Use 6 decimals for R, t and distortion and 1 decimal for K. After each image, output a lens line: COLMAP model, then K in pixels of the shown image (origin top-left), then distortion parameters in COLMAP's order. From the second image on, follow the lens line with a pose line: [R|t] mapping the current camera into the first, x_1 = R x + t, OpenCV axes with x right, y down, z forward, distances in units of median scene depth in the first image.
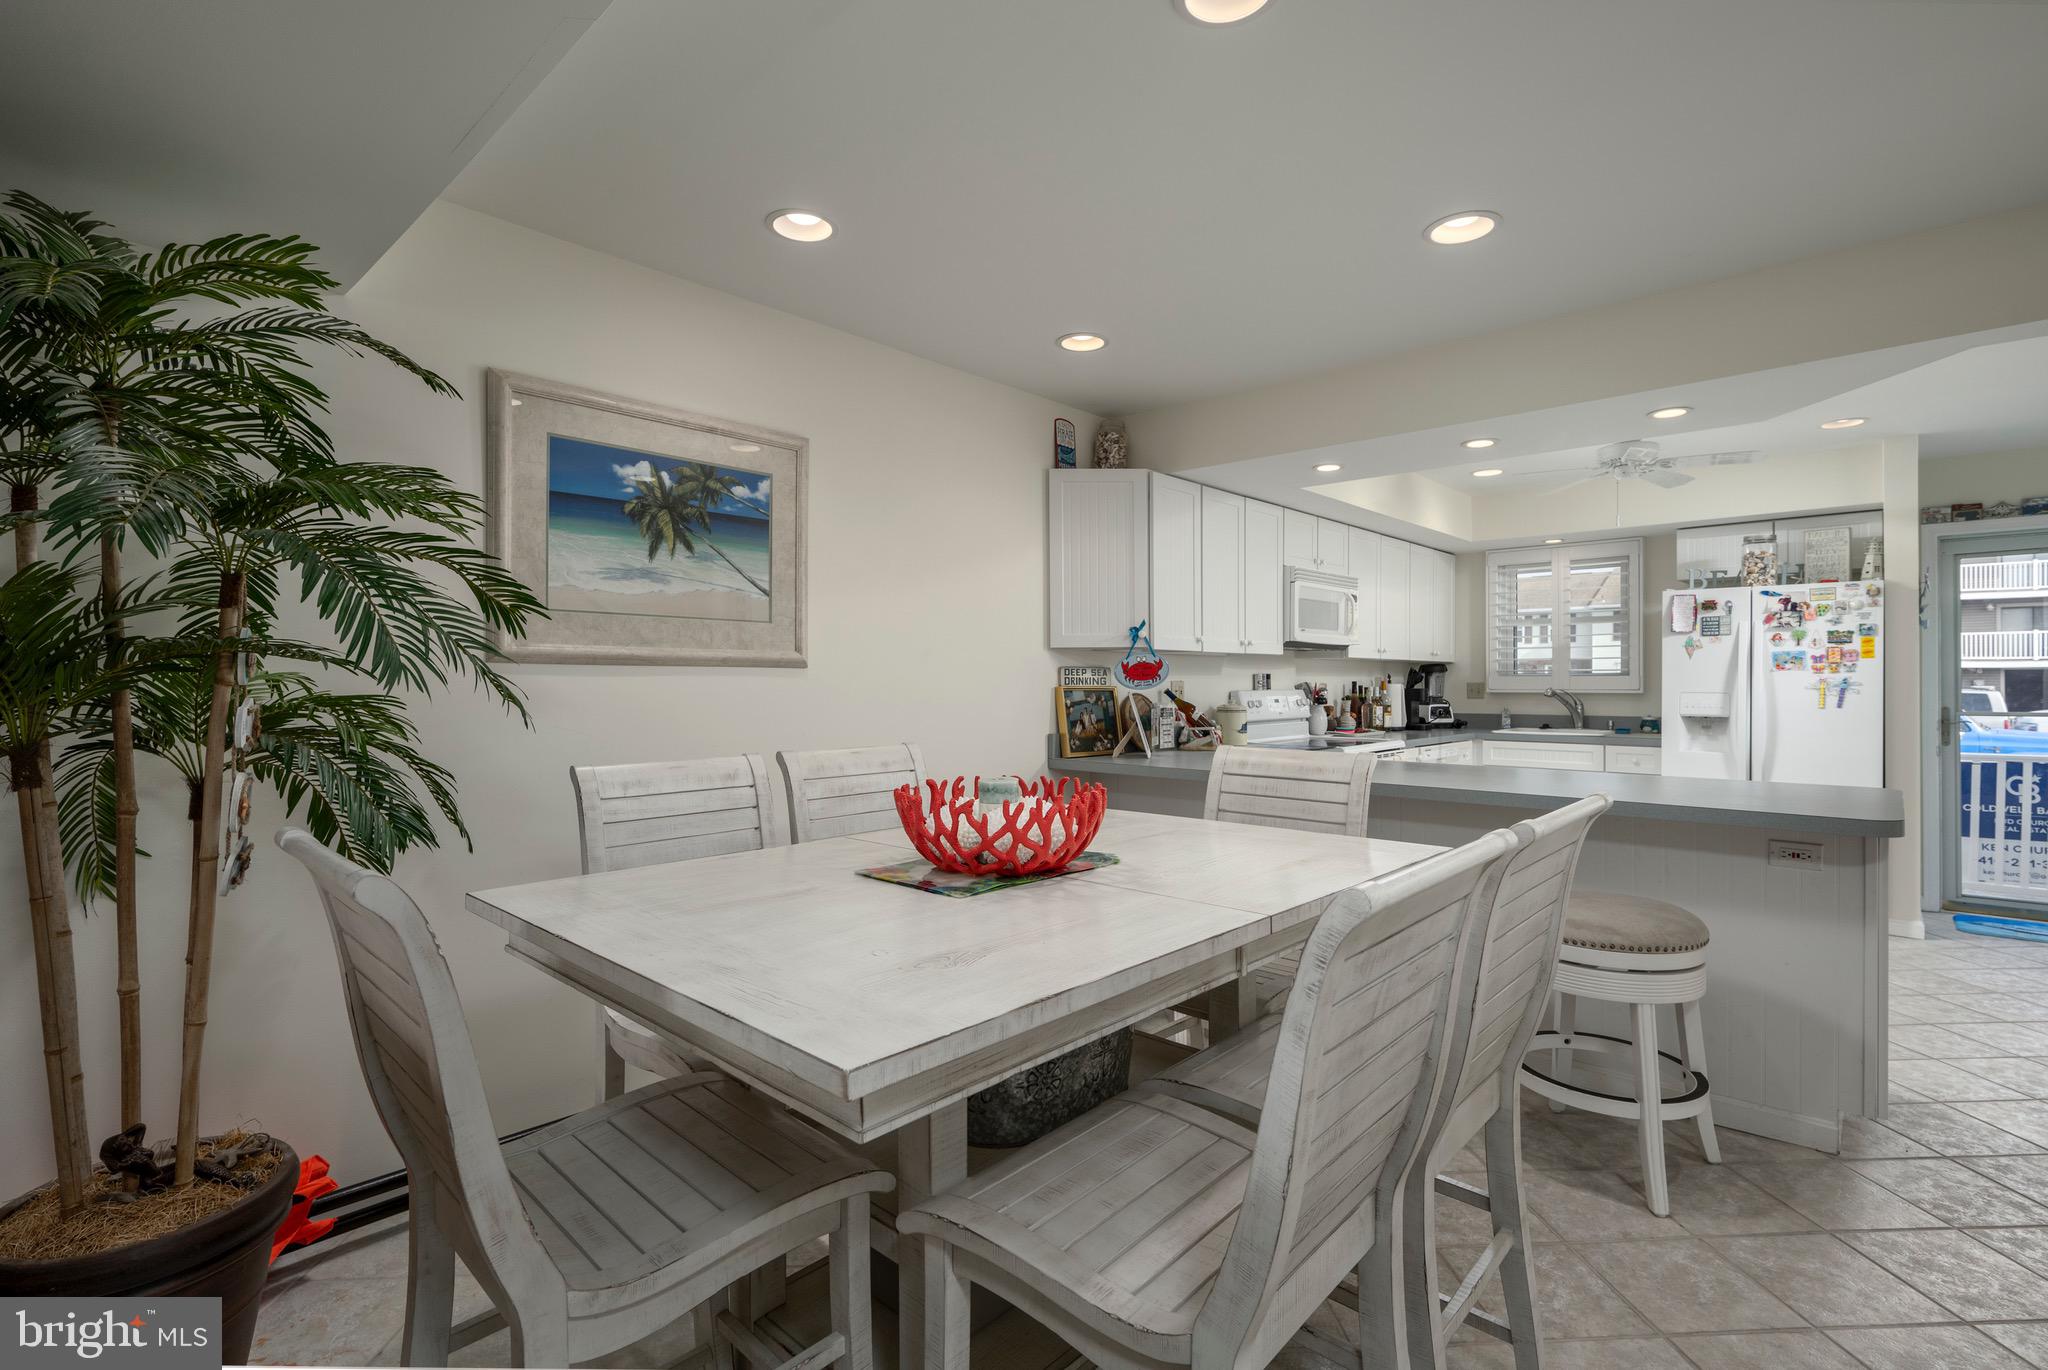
lens RADIAL K [[935.1, 0, 1024.1], [0, 935.1, 683.9], [0, 0, 1]] dist [-0.004219, 0.000232]
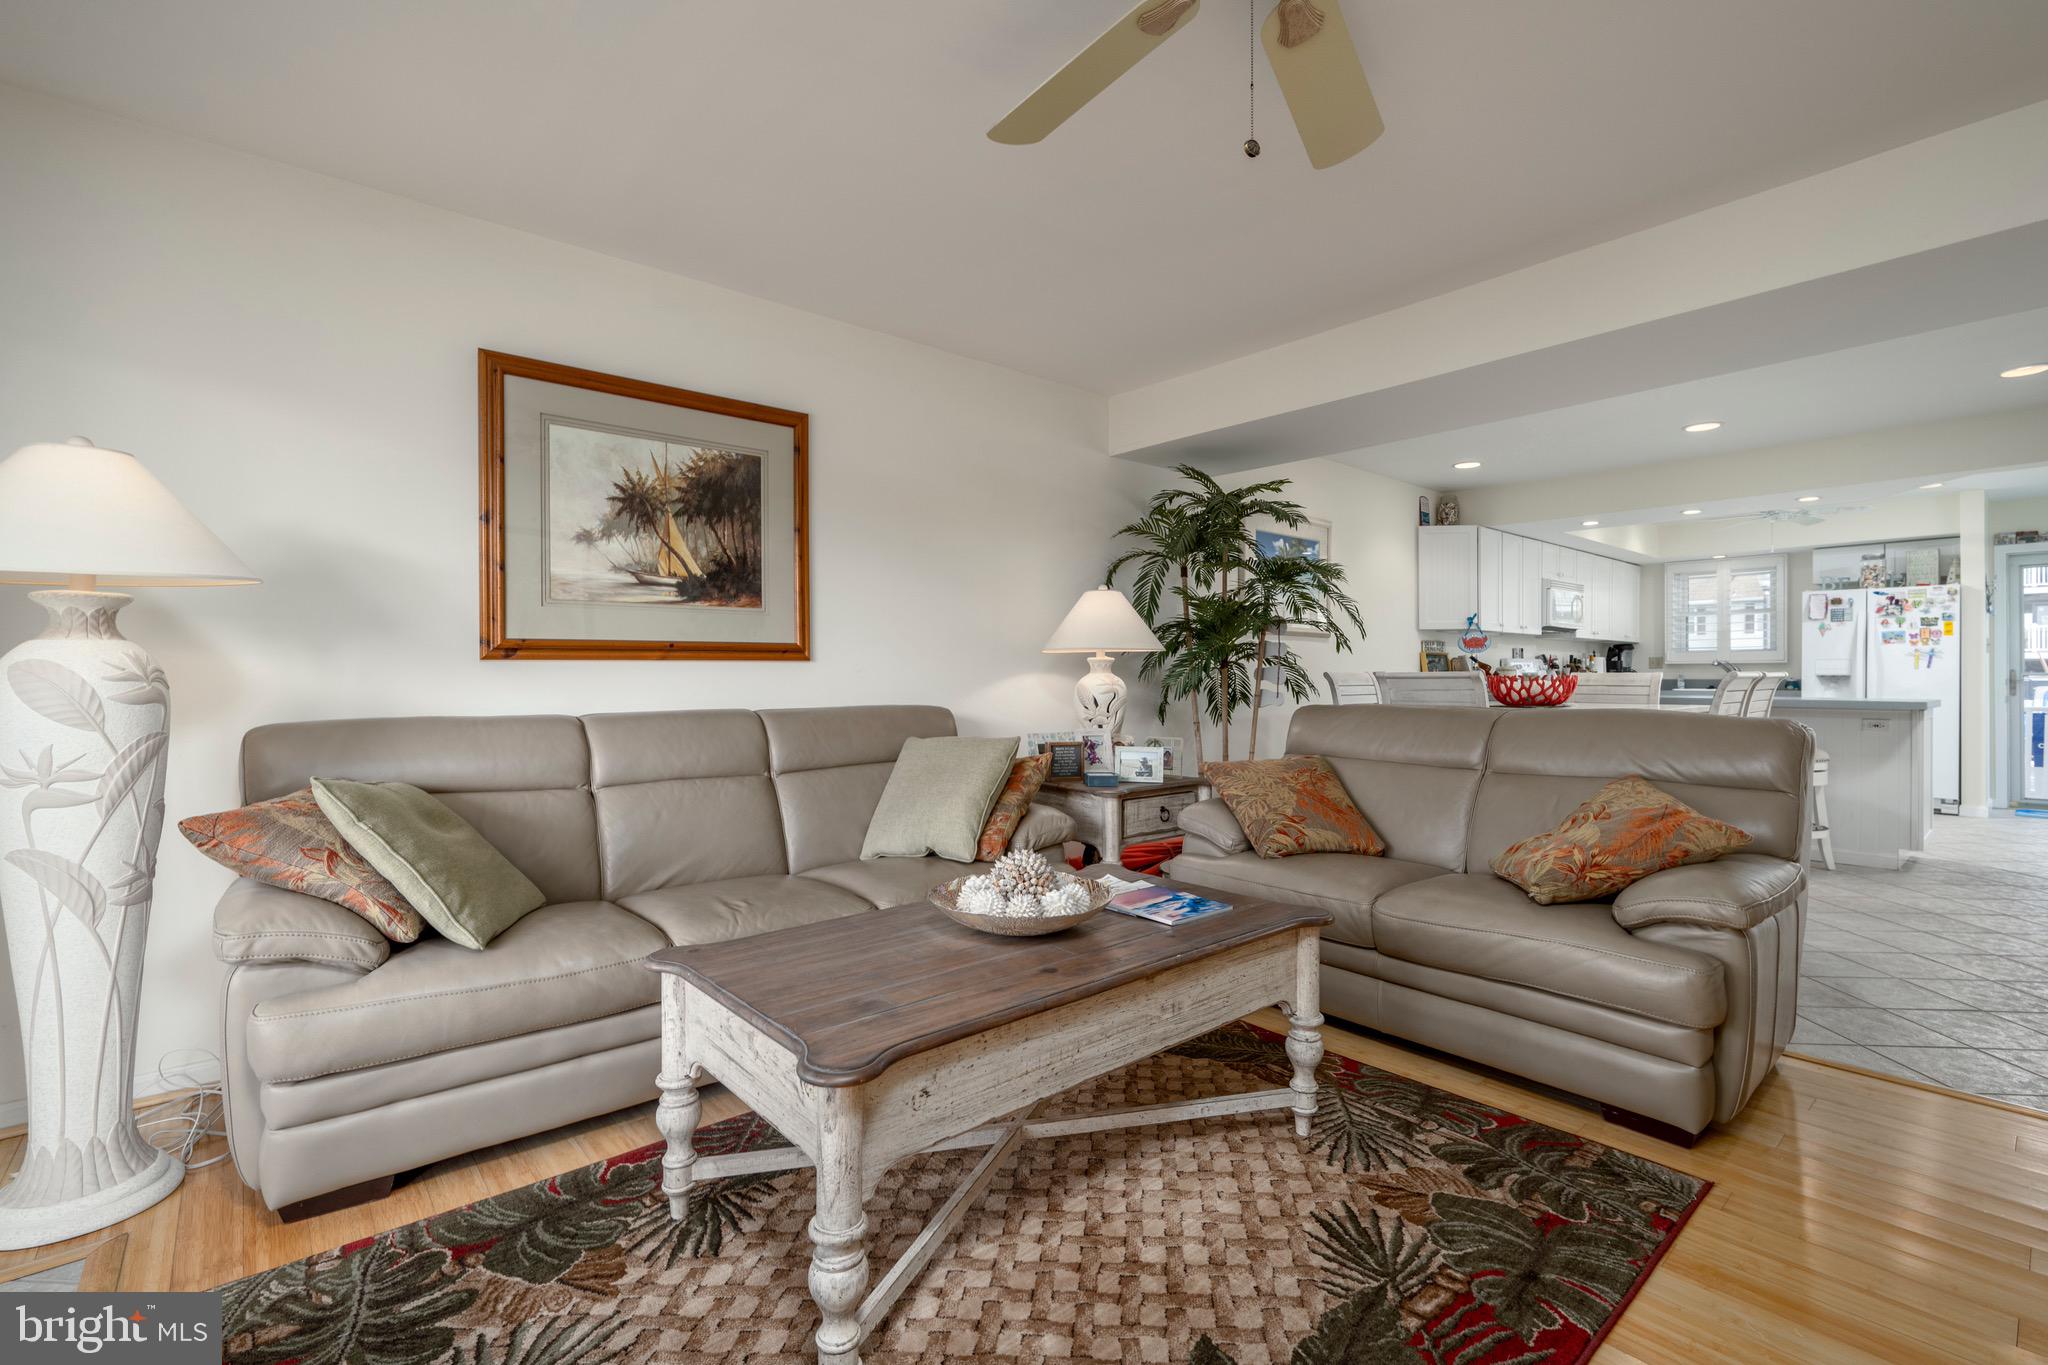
lens RADIAL K [[935.1, 0, 994.8], [0, 935.1, 675.7], [0, 0, 1]] dist [-0.004219, 0.000232]
pose [[0.993488, 0.001753, -0.113920, -0.479672], [-0.002252, 0.999988, -0.004252, 0.048976], [0.113911, 0.004481, 0.993481, -0.702118]]
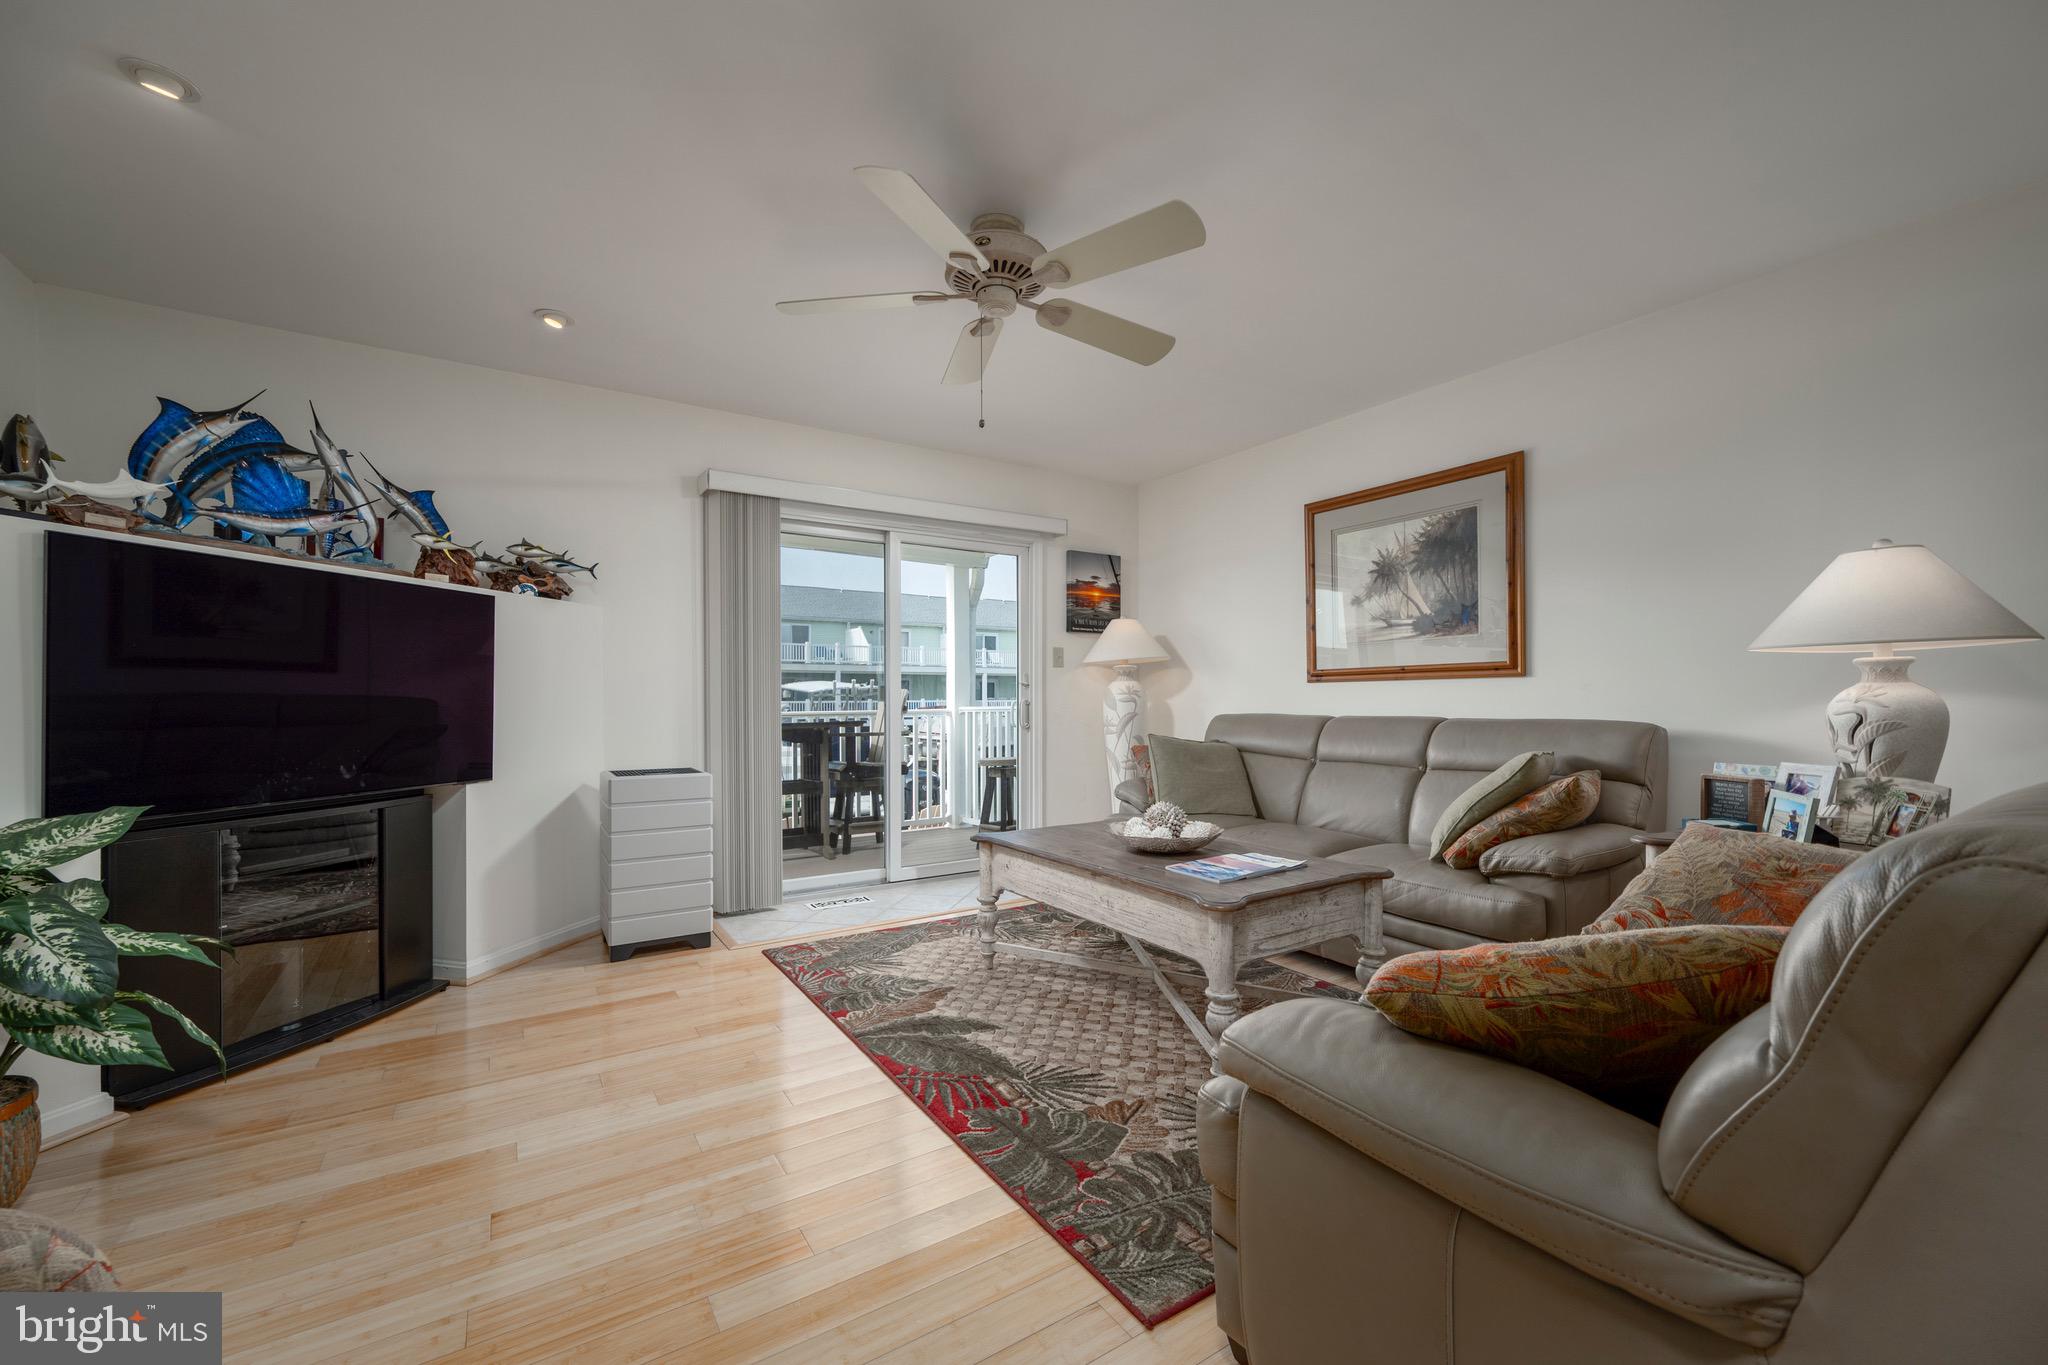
lens RADIAL K [[814.6, 0, 1031.5], [0, 814.6, 695.7], [0, 0, 1]] dist [-0.003538, -0.000423]
pose [[-0.251062, 0.001765, -0.967969, 0.117811], [0.001929, 0.999997, 0.001323, 0.049625], [0.967969, -0.001535, -0.251065, -0.185723]]
